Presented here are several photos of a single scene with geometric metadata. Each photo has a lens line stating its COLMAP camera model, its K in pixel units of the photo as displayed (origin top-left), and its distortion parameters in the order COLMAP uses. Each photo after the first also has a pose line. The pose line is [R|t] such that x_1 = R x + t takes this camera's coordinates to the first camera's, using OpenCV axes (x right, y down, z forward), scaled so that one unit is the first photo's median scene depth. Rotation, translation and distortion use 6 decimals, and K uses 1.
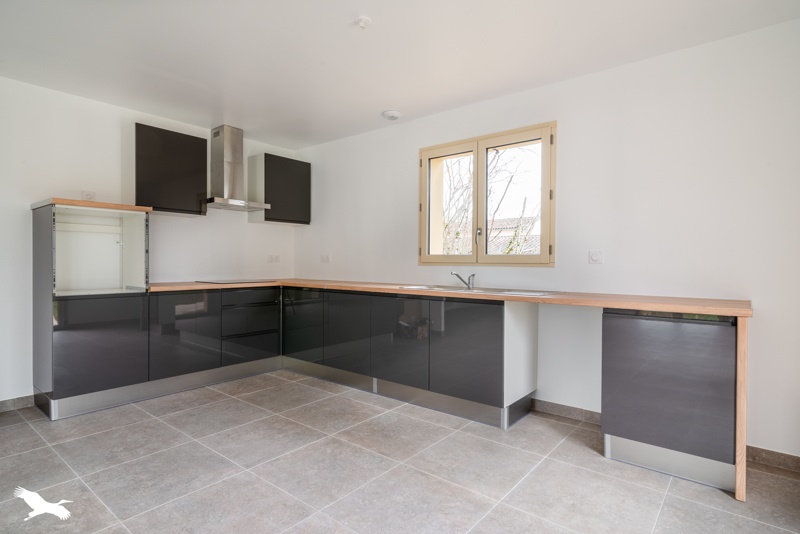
lens RADIAL K [[424.0, 0, 400.0], [0, 424.0, 267.0], [0, 0, 1]] dist [-0.002642, -0.000233]
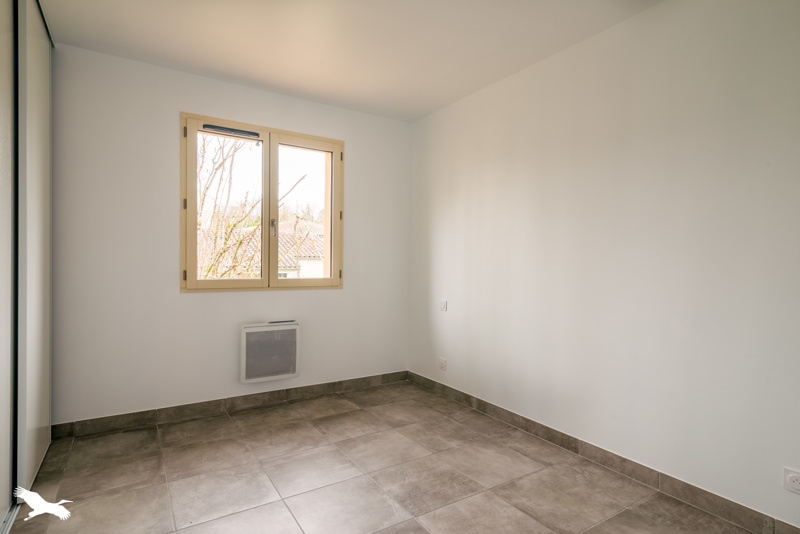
lens RADIAL K [[424.0, 0, 400.0], [0, 424.0, 267.0], [0, 0, 1]] dist [-0.002642, -0.000233]
pose [[0.316366, 0.021393, 0.948396, -0.430093], [0.028163, 0.999093, -0.031931, -0.019959], [-0.948219, 0.036811, 0.315477, 0.516457]]
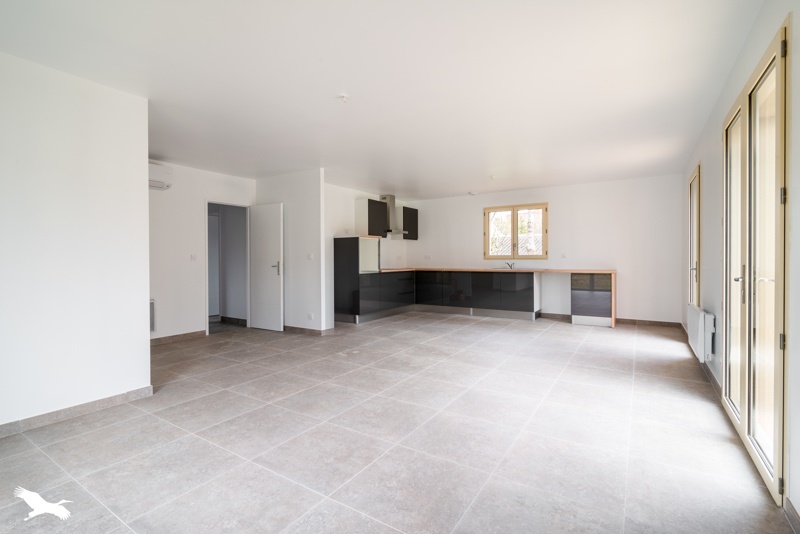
lens RADIAL K [[373.4, 0, 401.2], [0, 373.4, 259.1], [0, 0, 1]] dist [0.000249, -0.000008]
pose [[0.994396, -0.011146, 0.105134, -0.655980], [0.012393, 0.999860, -0.011211, 0.009812], [-0.104995, 0.012451, 0.994395, -0.995632]]
